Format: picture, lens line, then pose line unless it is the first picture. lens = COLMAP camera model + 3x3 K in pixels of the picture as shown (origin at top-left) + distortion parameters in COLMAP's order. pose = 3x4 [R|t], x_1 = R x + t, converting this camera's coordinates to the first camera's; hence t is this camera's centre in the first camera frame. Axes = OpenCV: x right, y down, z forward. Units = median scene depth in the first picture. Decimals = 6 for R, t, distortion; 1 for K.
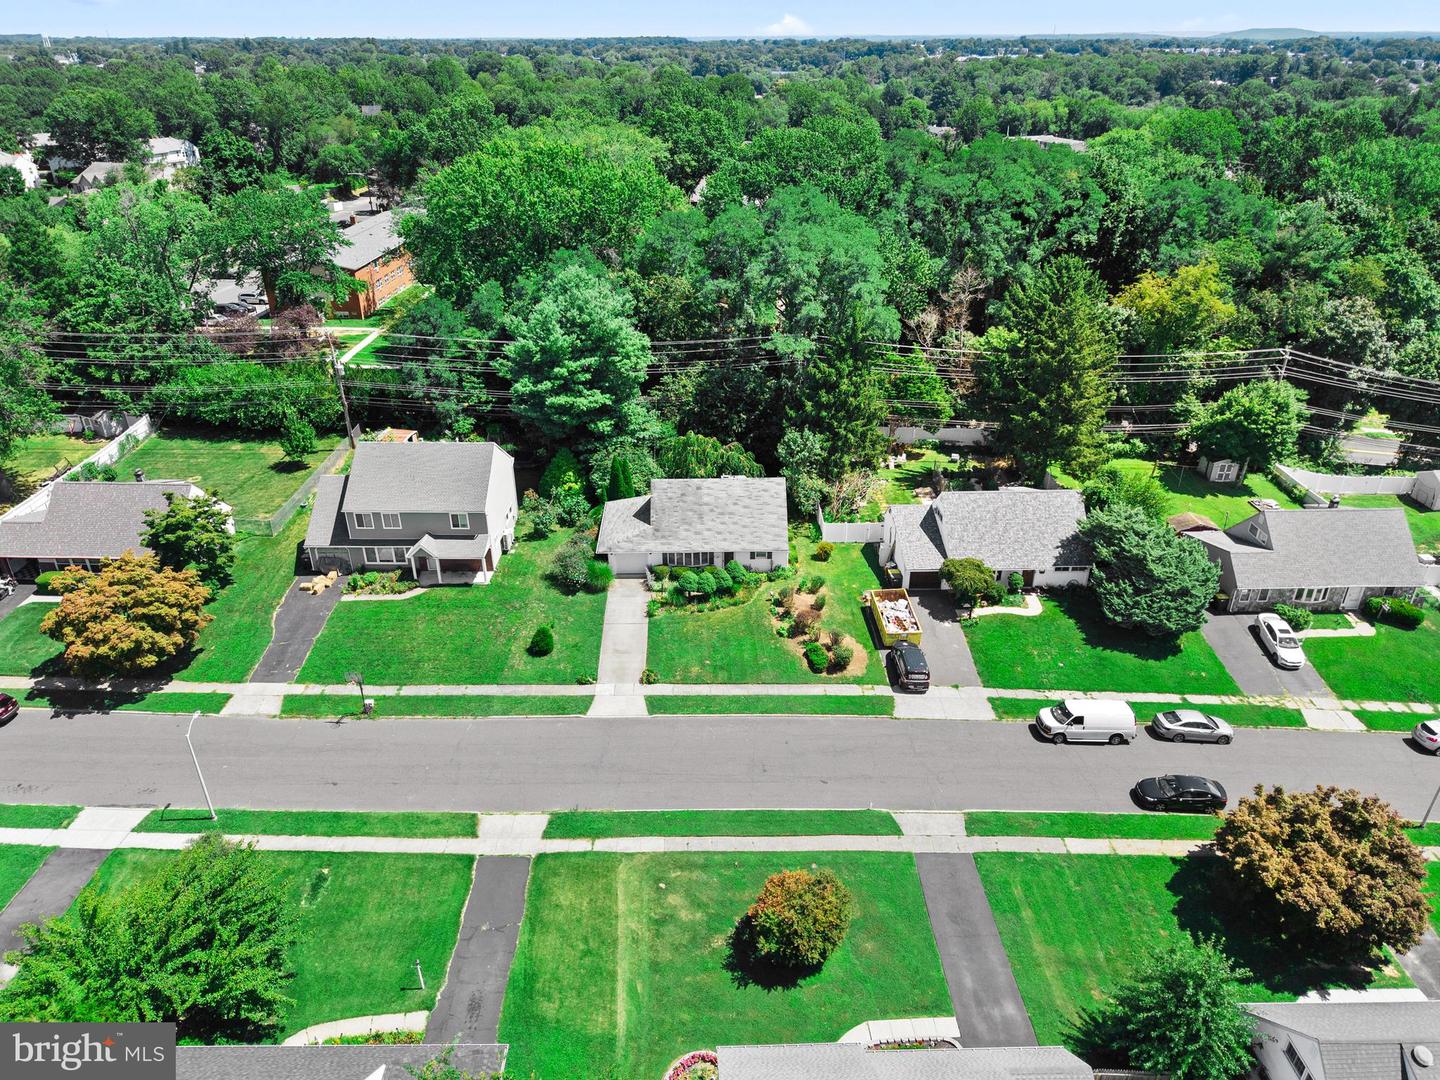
lens RADIAL K [[842.9, 0, 720.1], [0, 842.9, 596.7], [0, 0, 1]] dist [0.168323, -0.000390]
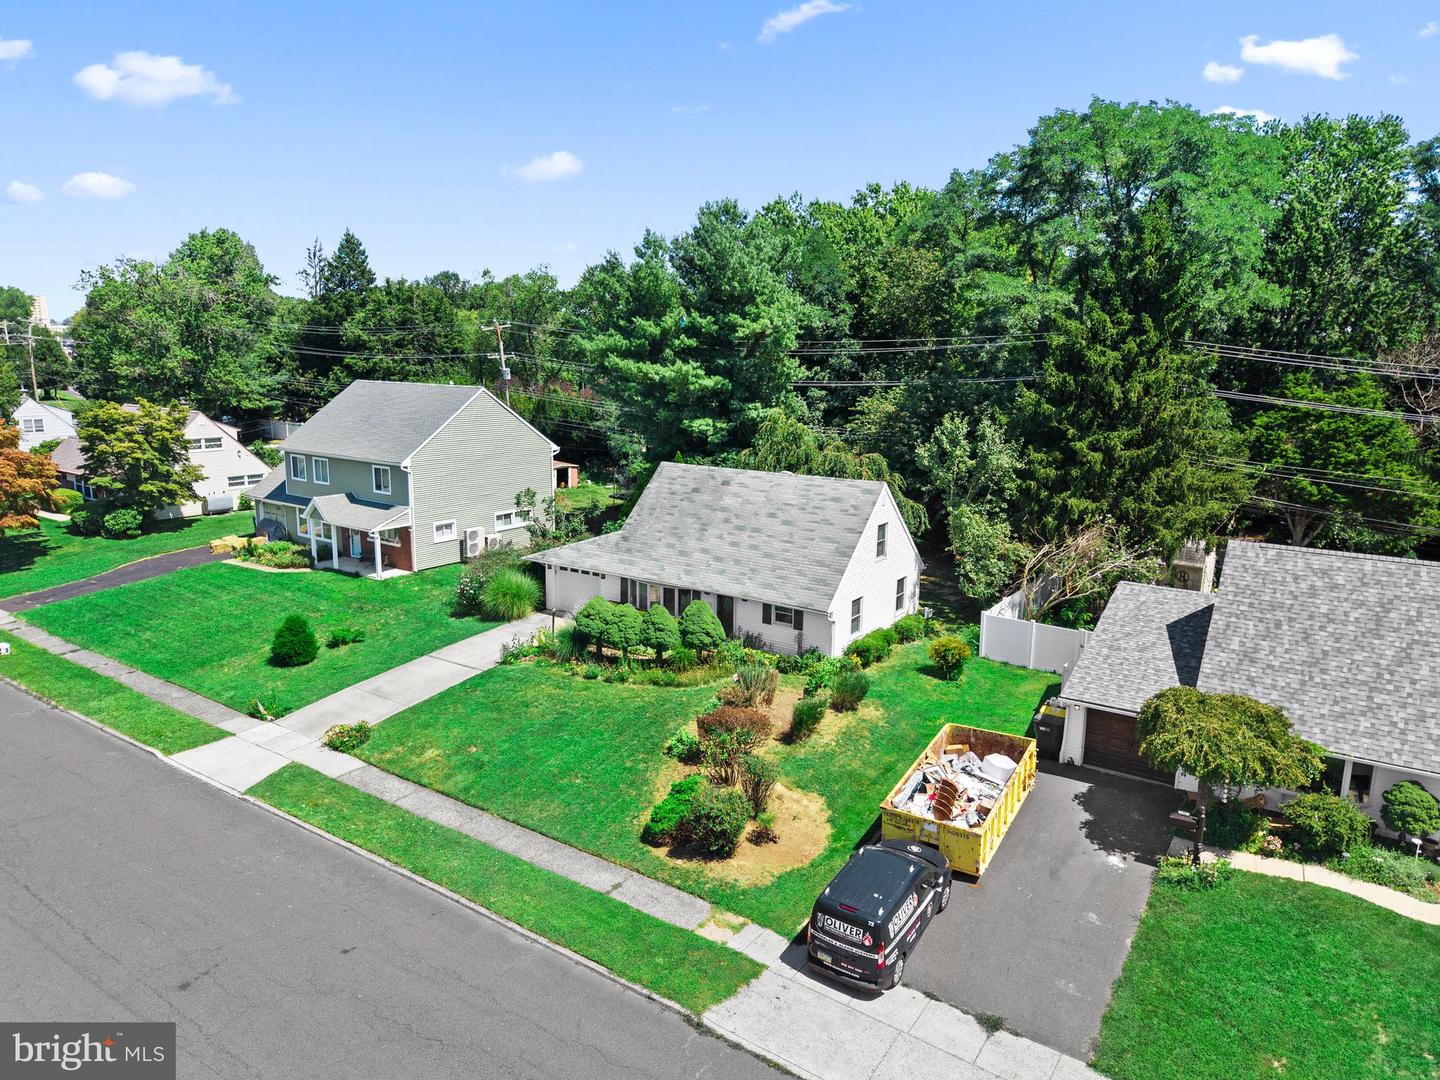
lens RADIAL K [[961.9, 0, 720.0], [0, 961.9, 540.0], [0, 0, 1]] dist [0.007723, -0.003193]
pose [[0.826378, 0.128032, -0.548368, 0.313267], [-0.302943, 0.921962, -0.241270, 0.052416], [0.474684, 0.365504, 0.800675, 0.548156]]
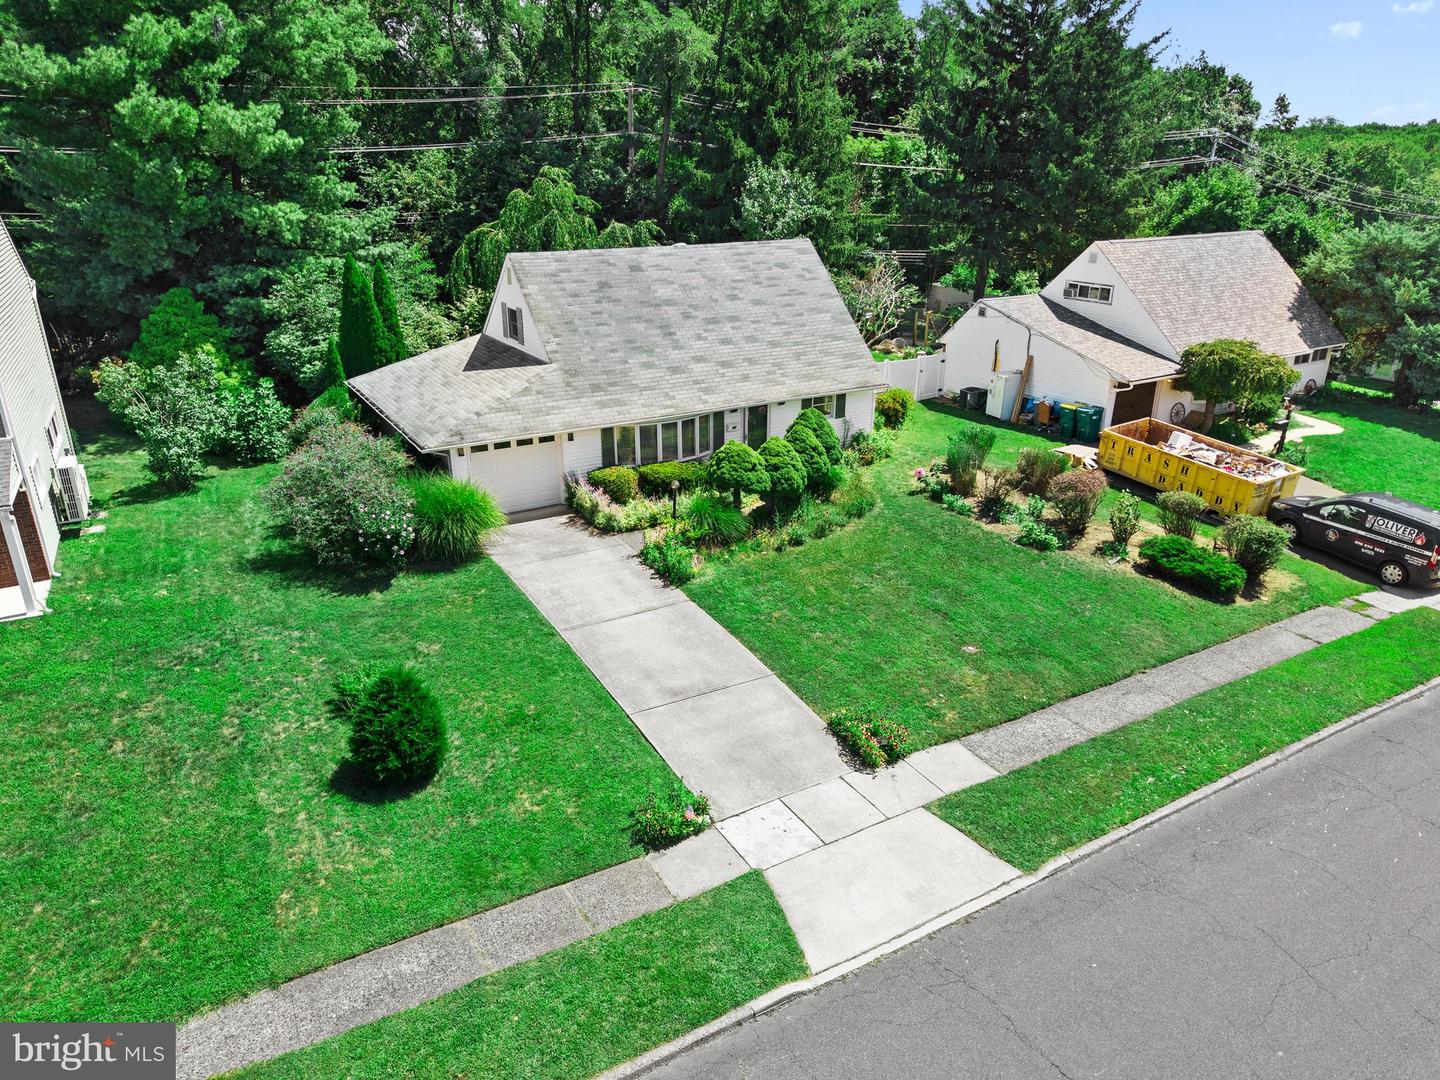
lens RADIAL K [[911.2, 0, 724.8], [0, 911.2, 591.4], [0, 0, 1]] dist [0.011029, -0.001553]
pose [[0.873577, -0.205469, 0.441188, -0.211095], [0.246223, 0.968527, -0.036474, 0.041518], [-0.419808, 0.140494, 0.896673, 0.650978]]
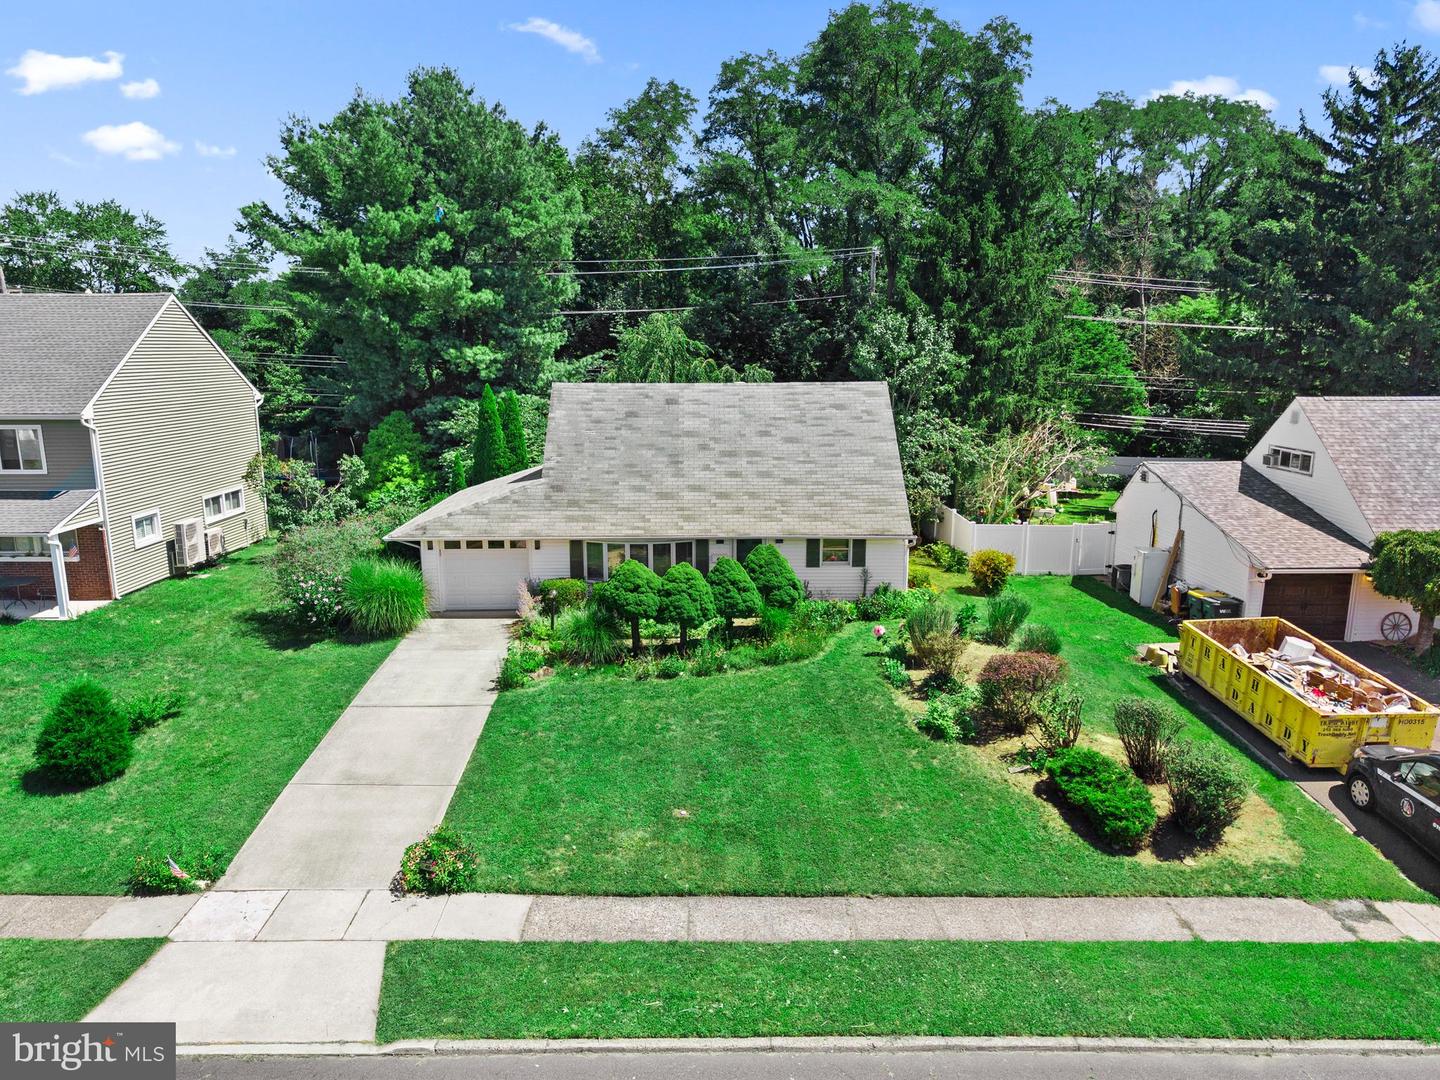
lens RADIAL K [[961.9, 0, 720.0], [0, 961.9, 540.0], [0, 0, 1]] dist [0.007723, -0.003193]
pose [[0.999997, 0.001134, 0.002037, -0.003344], [-0.000404, 0.944813, -0.327610, 0.084307], [-0.002296, 0.327608, 0.944811, 0.614413]]
